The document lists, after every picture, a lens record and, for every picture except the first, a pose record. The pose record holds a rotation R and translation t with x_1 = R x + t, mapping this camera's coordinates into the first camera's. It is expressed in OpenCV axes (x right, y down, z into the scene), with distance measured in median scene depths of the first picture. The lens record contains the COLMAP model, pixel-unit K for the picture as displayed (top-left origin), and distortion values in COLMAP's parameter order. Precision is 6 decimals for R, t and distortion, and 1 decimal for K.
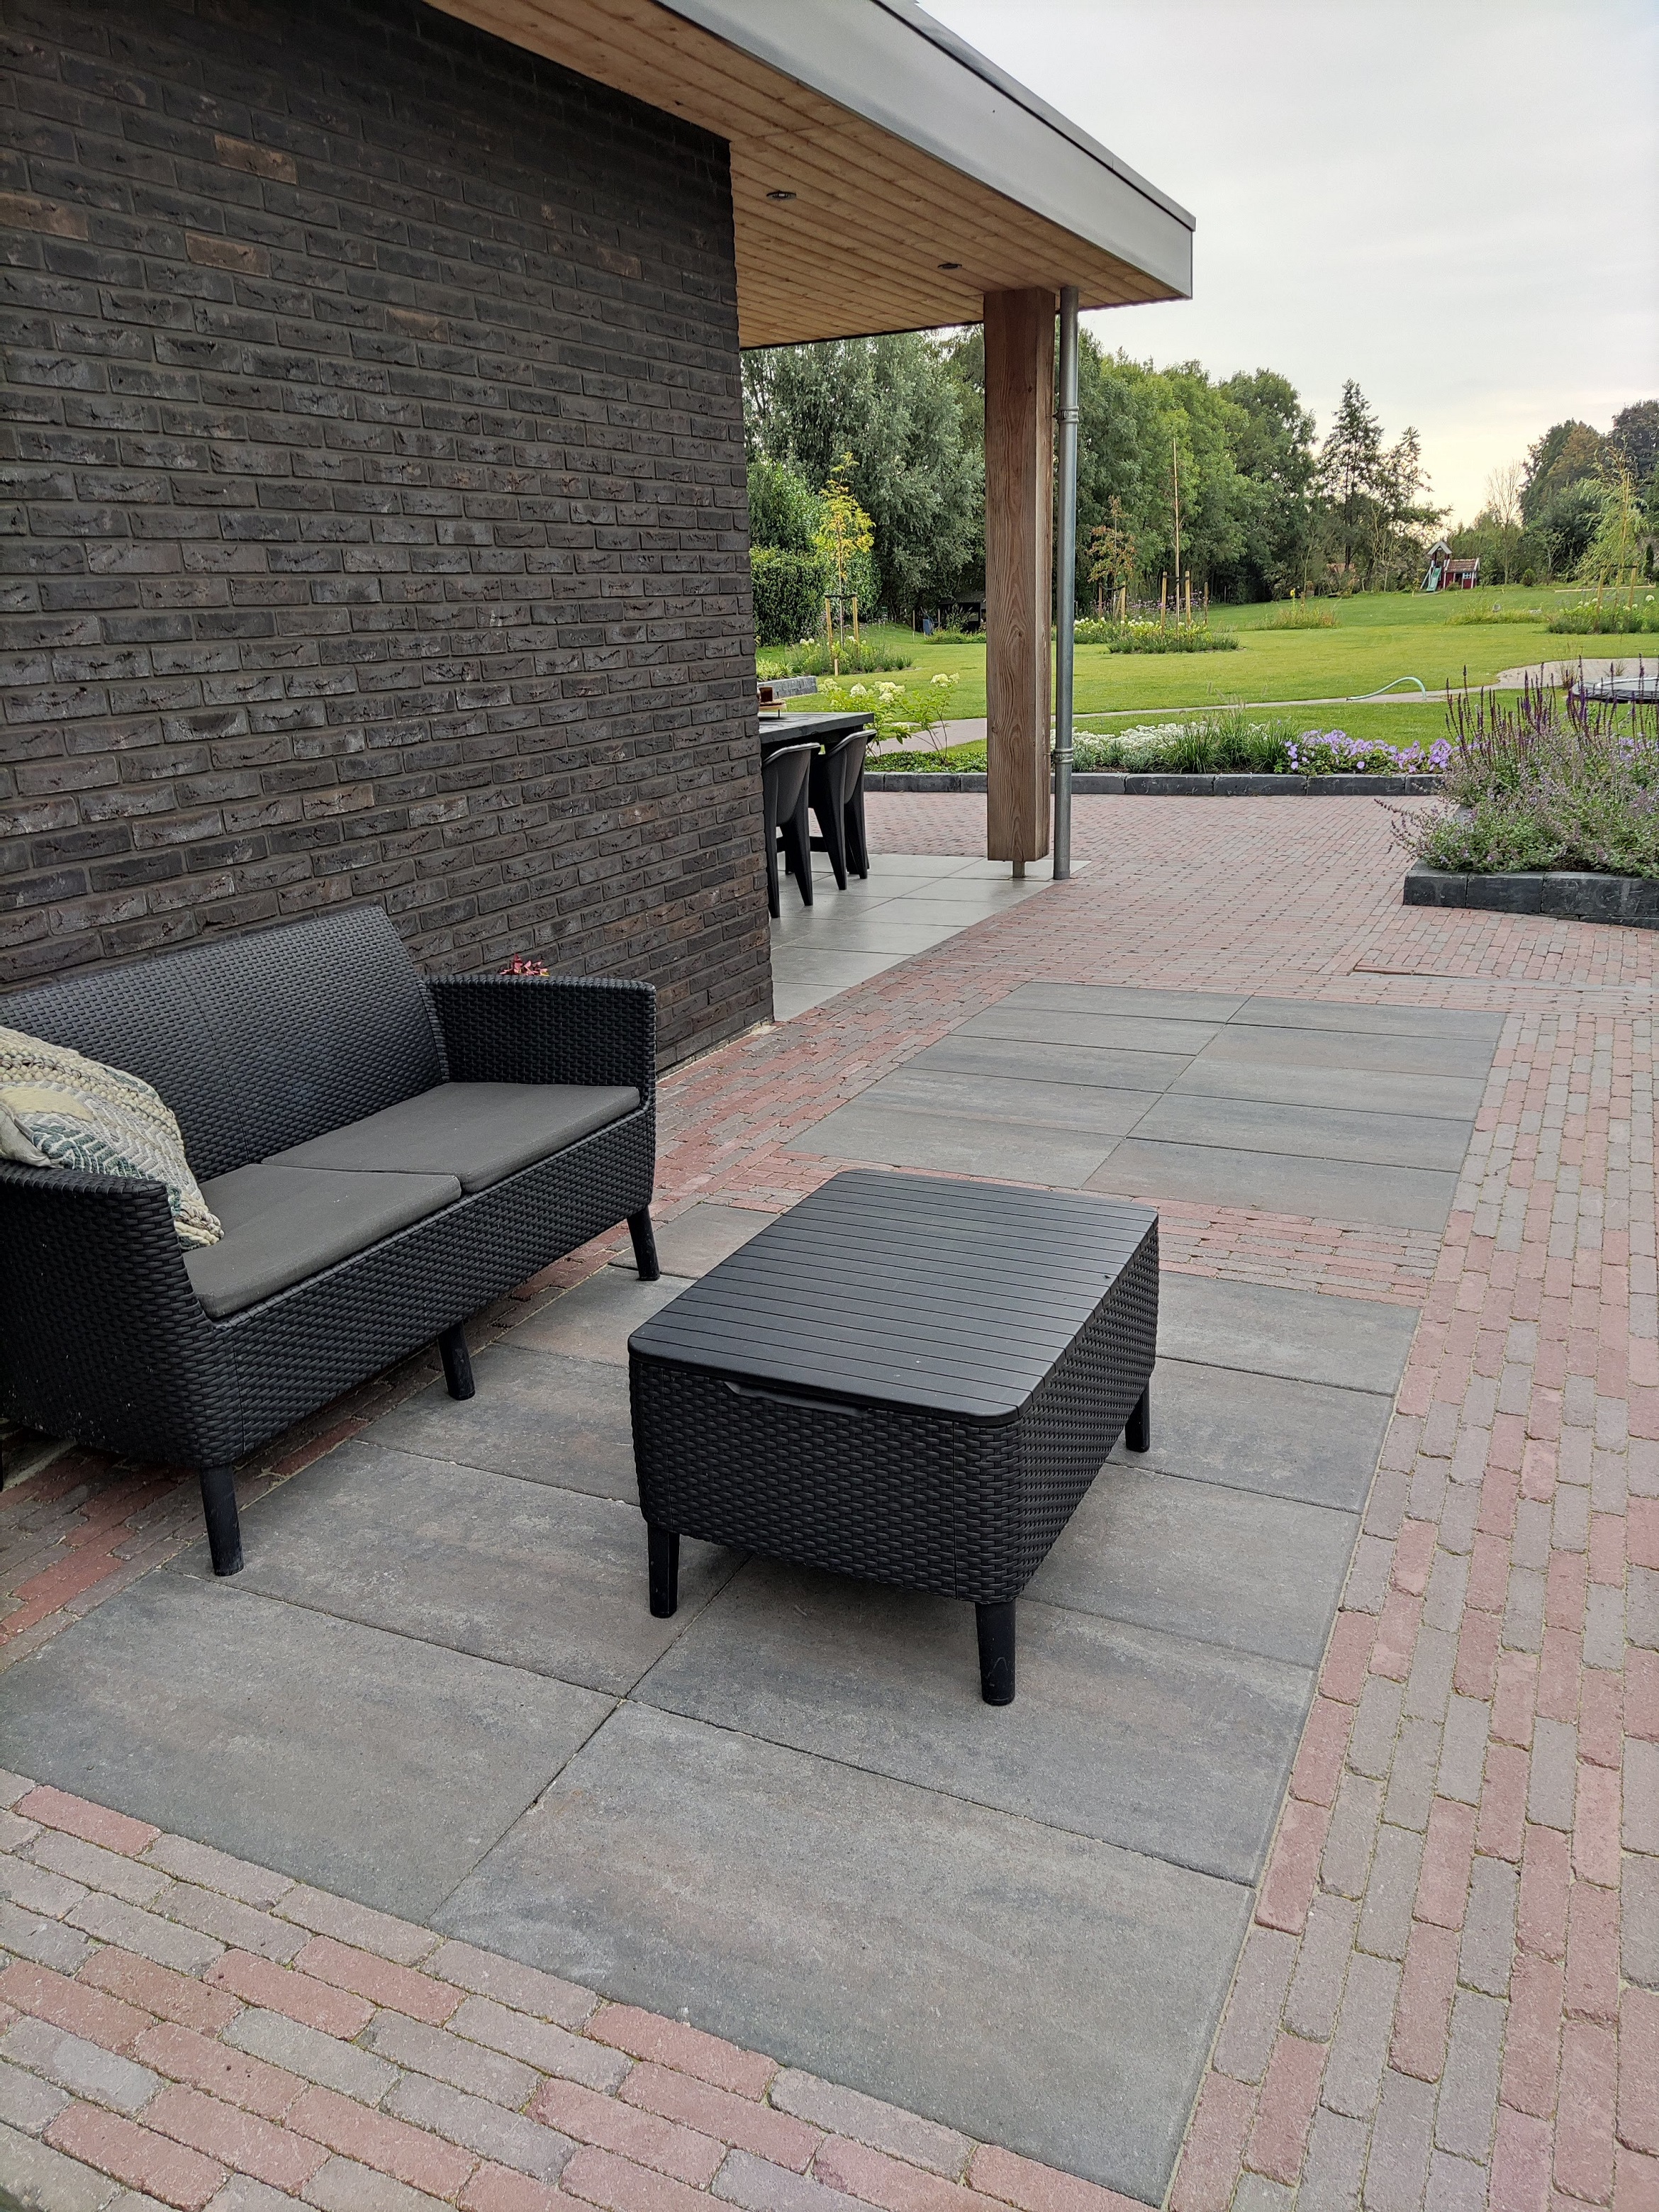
lens RADIAL K [[1627.2, 0, 848.3], [0, 1627.2, 1061.9], [0, 0, 1]] dist [0.099096, -0.181122]
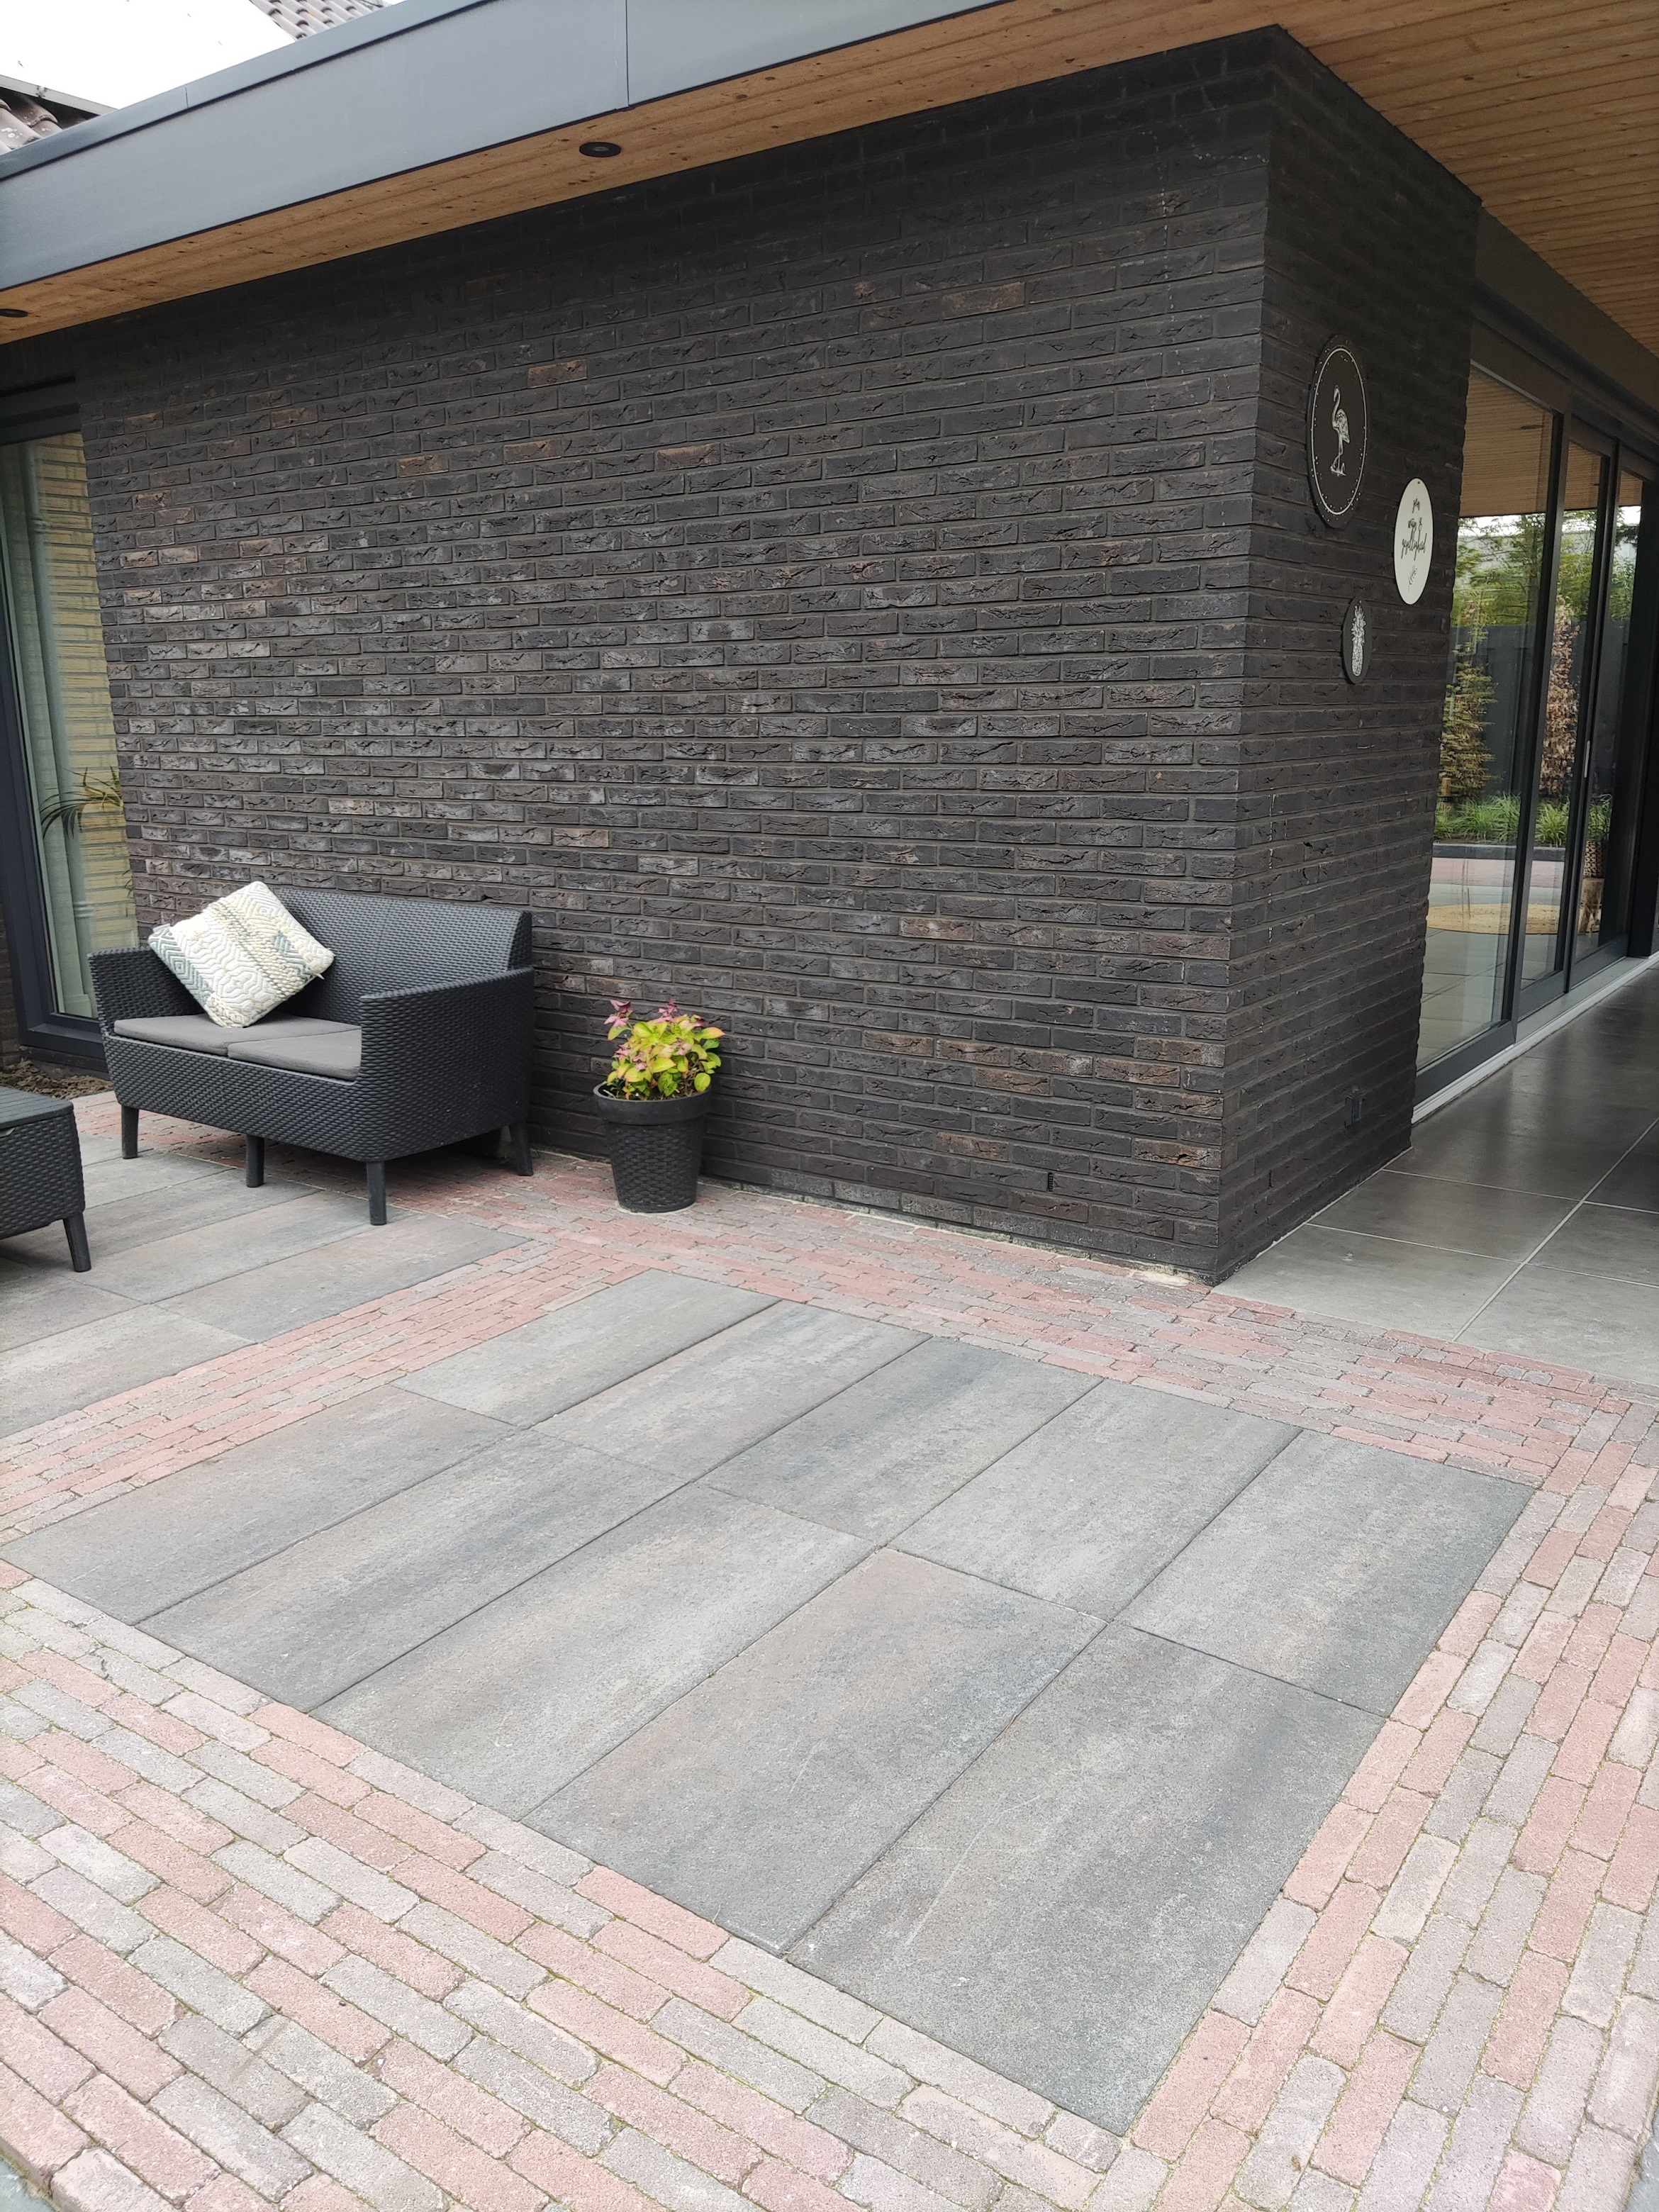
lens RADIAL K [[1627.2, 0, 848.3], [0, 1627.2, 1061.9], [0, 0, 1]] dist [0.099096, -0.181122]
pose [[-0.173086, 0.239320, -0.955389, 0.917990], [-0.254300, 0.926279, 0.278099, -0.394488], [0.951511, 0.291090, -0.099467, 1.322452]]
